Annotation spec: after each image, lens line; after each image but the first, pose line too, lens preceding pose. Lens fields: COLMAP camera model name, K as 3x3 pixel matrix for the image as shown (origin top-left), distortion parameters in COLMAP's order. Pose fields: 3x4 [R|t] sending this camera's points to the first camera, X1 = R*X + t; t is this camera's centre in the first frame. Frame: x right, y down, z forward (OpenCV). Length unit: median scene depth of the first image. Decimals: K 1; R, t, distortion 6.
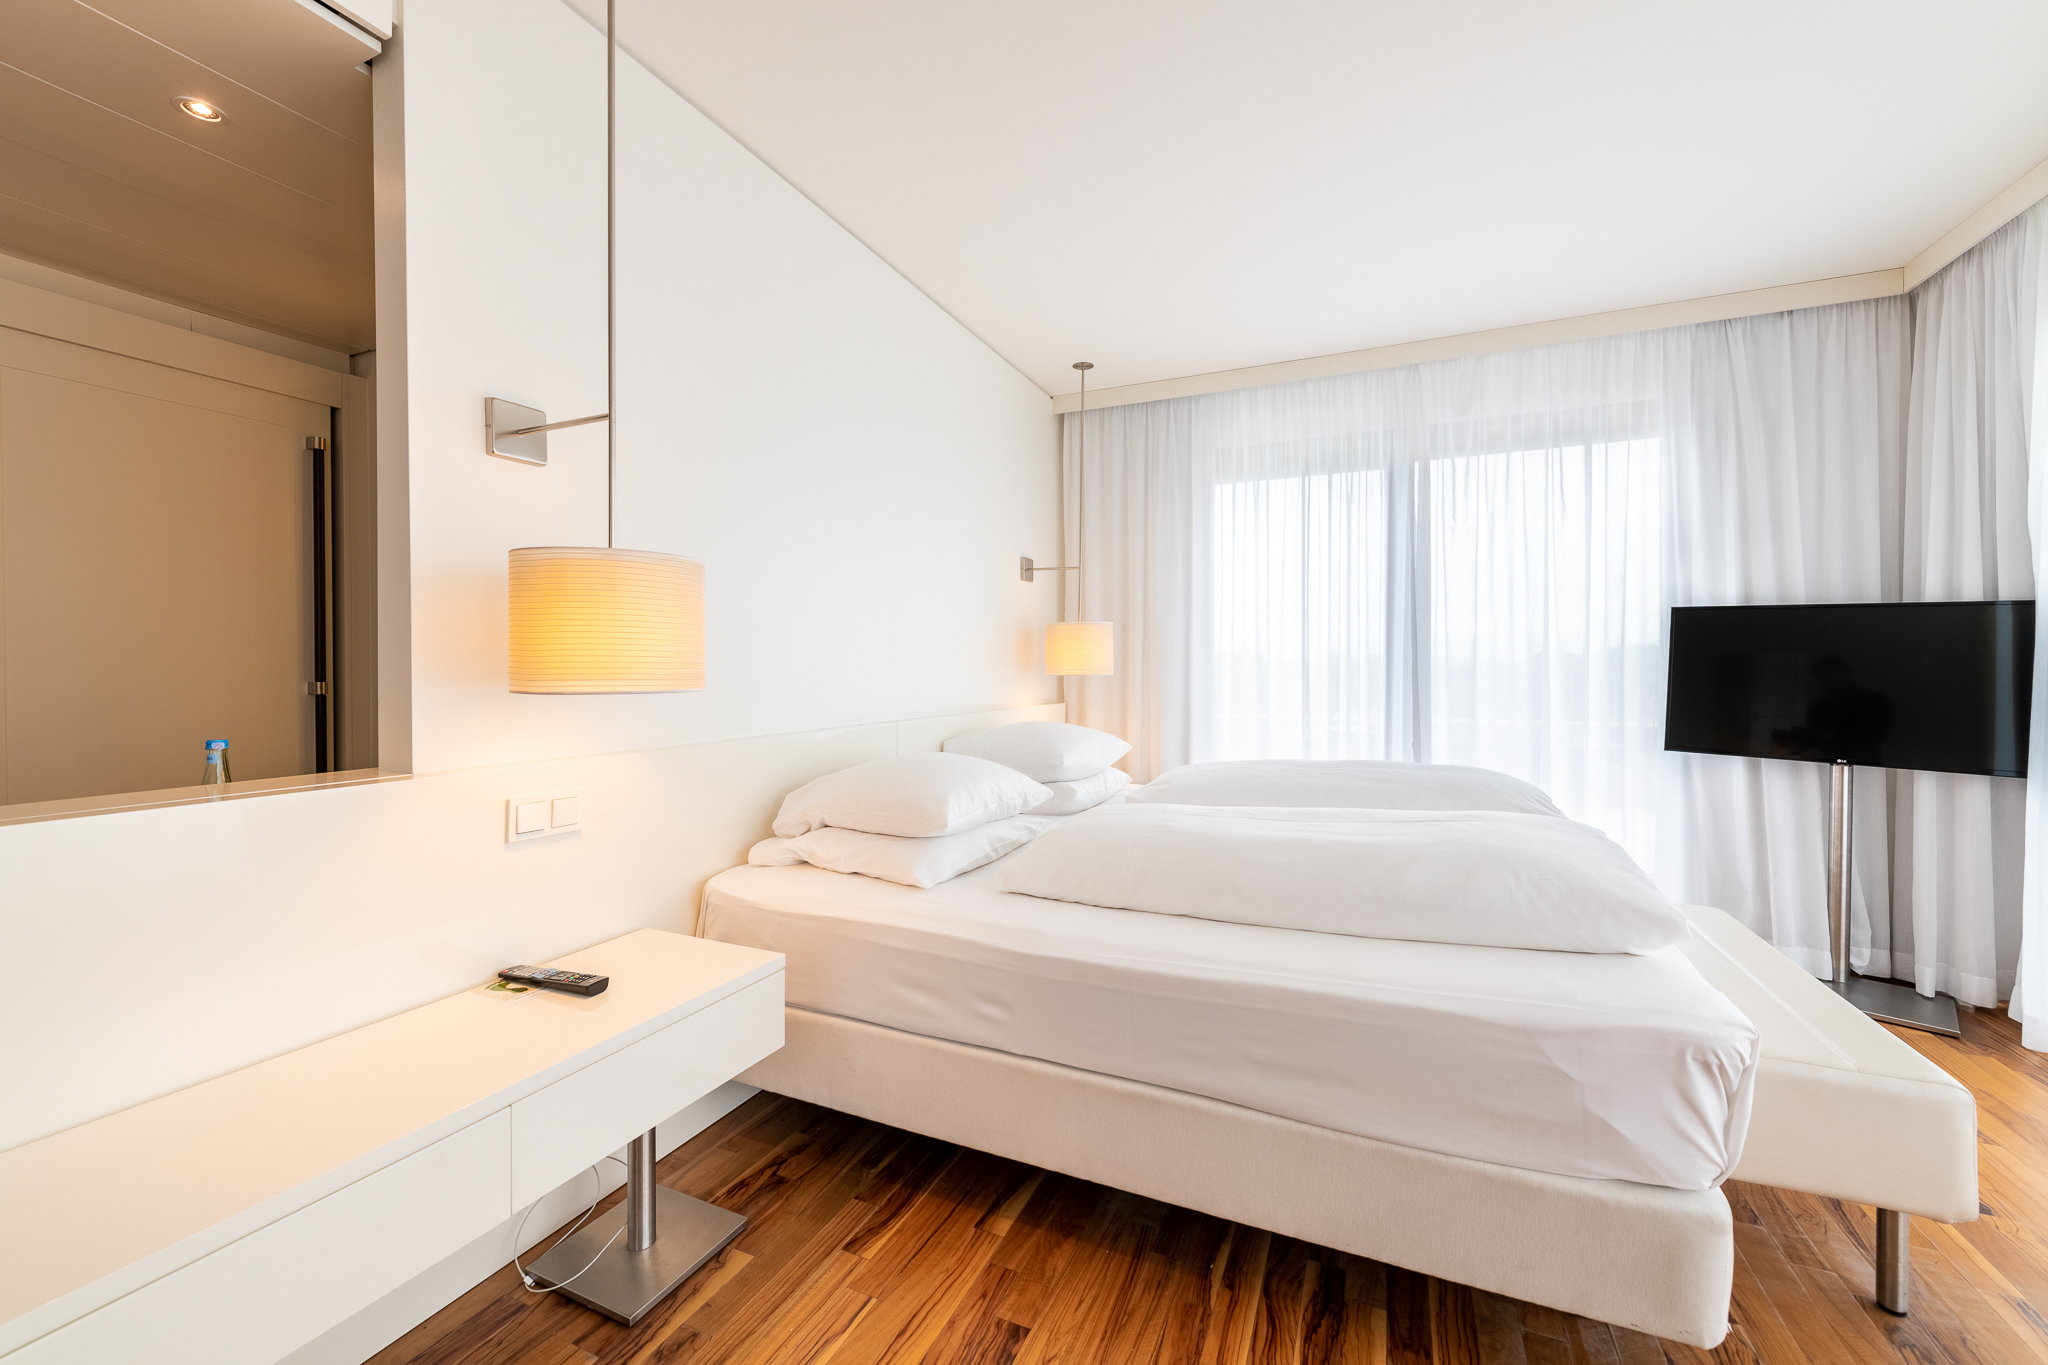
lens RADIAL K [[801.6, 0, 1026.7], [0, 801.6, 680.3], [0, 0, 1]] dist [0.013354, -0.005513]
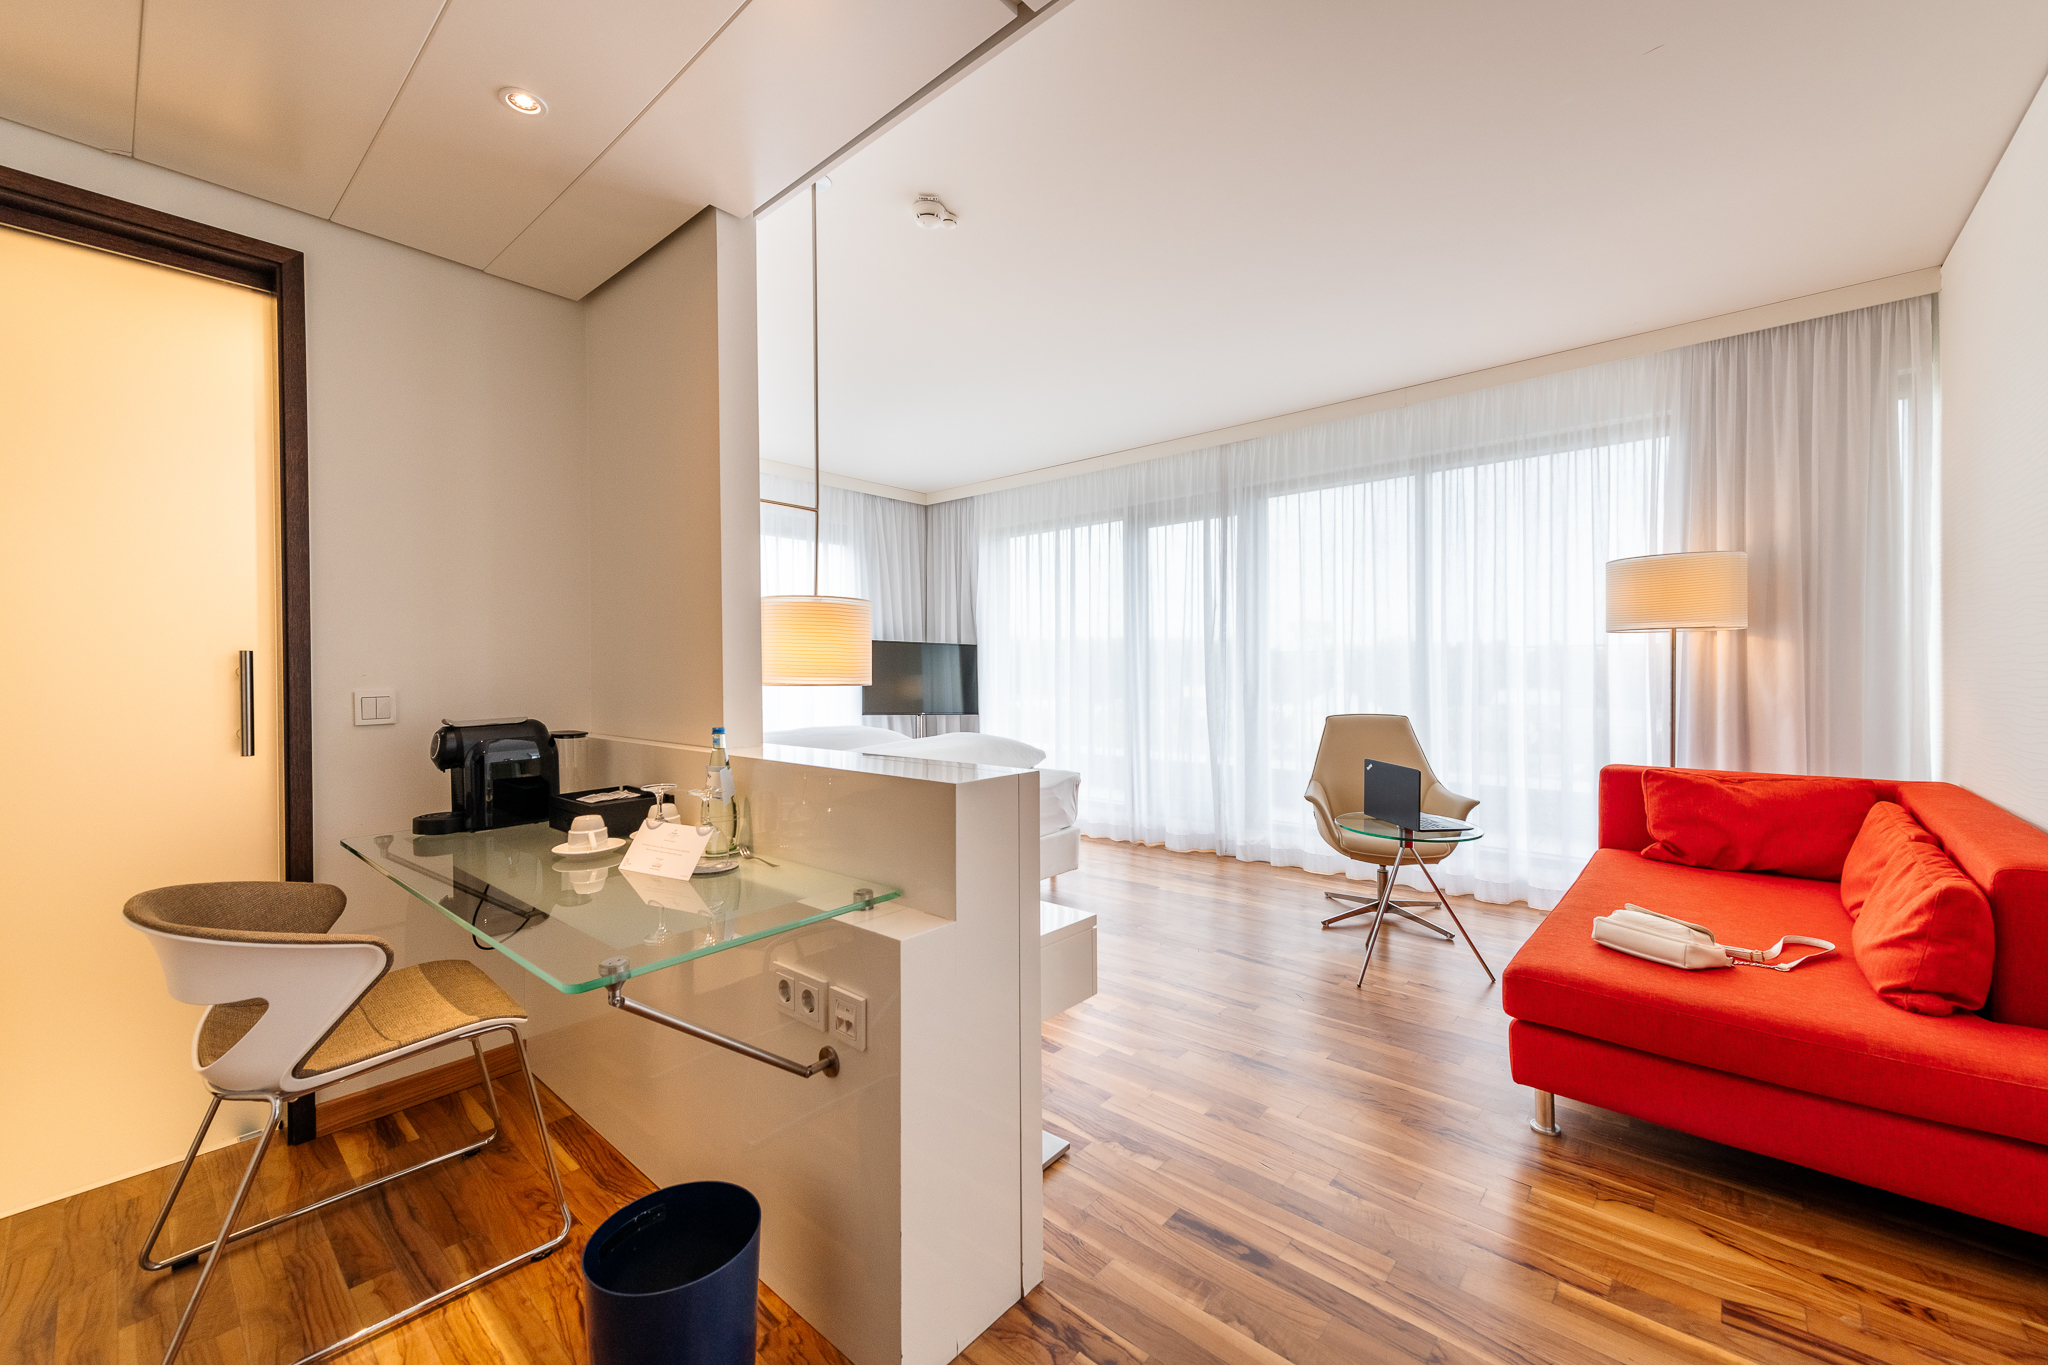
lens RADIAL K [[801.6, 0, 1026.7], [0, 801.6, 680.3], [0, 0, 1]] dist [0.013354, -0.005513]
pose [[0.293069, -0.012447, 0.956010, -1.327234], [0.020446, 0.999768, 0.006749, 0.001358], [-0.955873, 0.017568, 0.293255, 0.106262]]
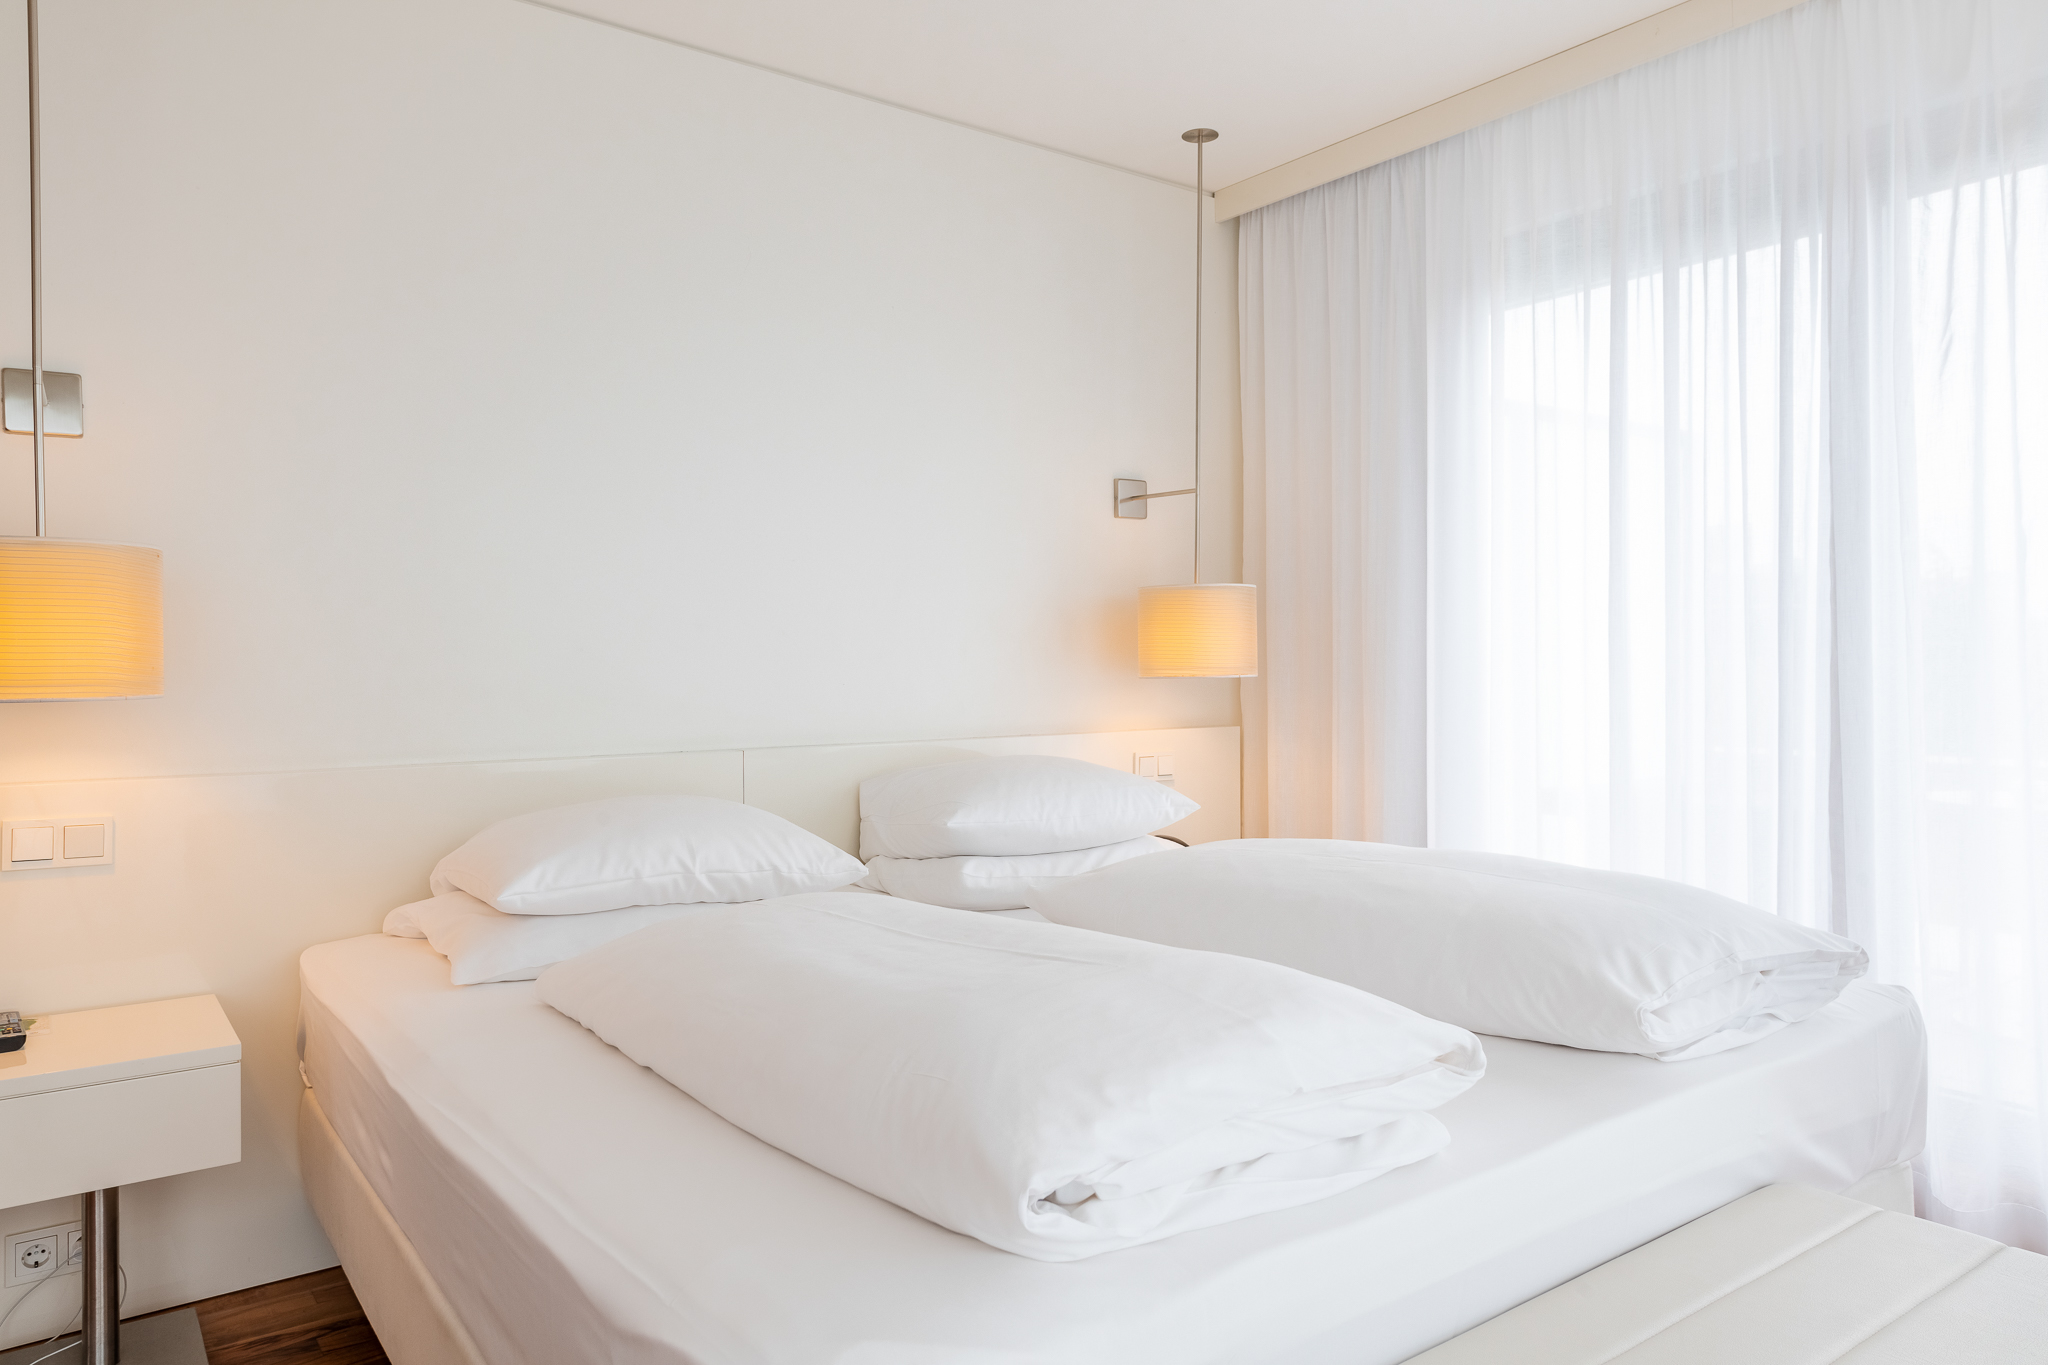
lens RADIAL K [[1385.6, 0, 1019.9], [0, 1385.6, 653.9], [0, 0, 1]] dist [0.005784, 0.000692]
pose [[0.859700, -0.011066, -0.510679, 0.810978], [0.000754, 0.999792, -0.020395, -0.007118], [0.510798, 0.017149, 0.859529, 0.171421]]
